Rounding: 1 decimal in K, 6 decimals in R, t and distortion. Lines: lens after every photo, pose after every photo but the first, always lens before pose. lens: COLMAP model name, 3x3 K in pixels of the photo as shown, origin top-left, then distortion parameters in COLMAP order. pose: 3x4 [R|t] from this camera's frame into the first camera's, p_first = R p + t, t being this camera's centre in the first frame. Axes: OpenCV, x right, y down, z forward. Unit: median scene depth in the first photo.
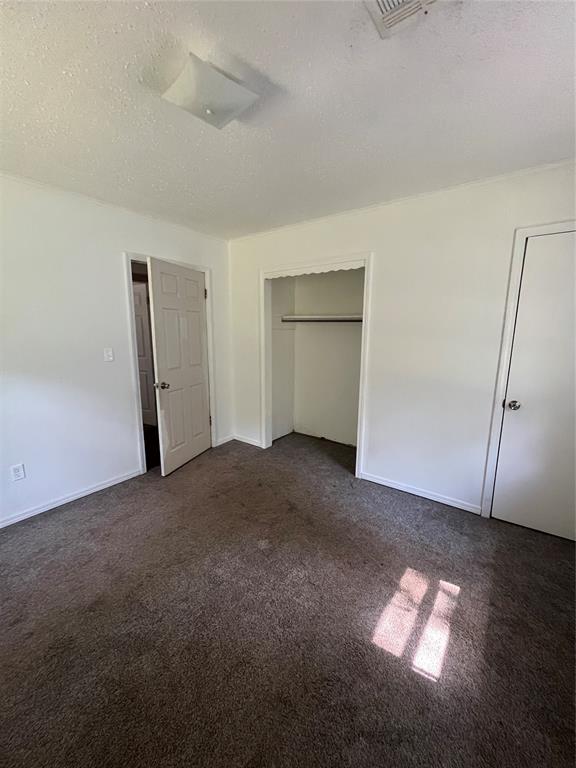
lens RADIAL K [[309.0, 0, 284.6], [0, 309.0, 384.0], [0, 0, 1]] dist [0.000177, 0.000030]
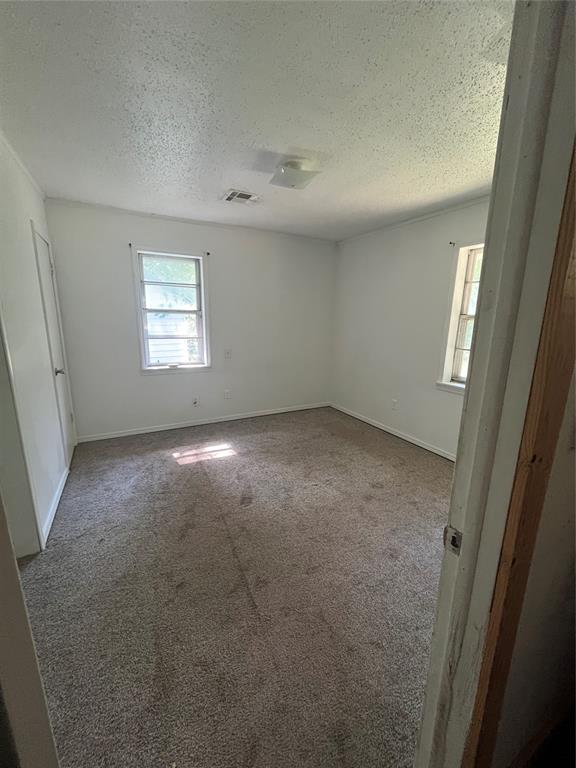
lens RADIAL K [[309.0, 0, 284.6], [0, 309.0, 384.0], [0, 0, 1]] dist [0.000177, 0.000030]
pose [[-0.902049, -0.105170, 0.418625, -0.759035], [0.064663, 0.925990, 0.371970, -0.359133], [-0.426762, 0.362605, -0.828487, 2.119619]]
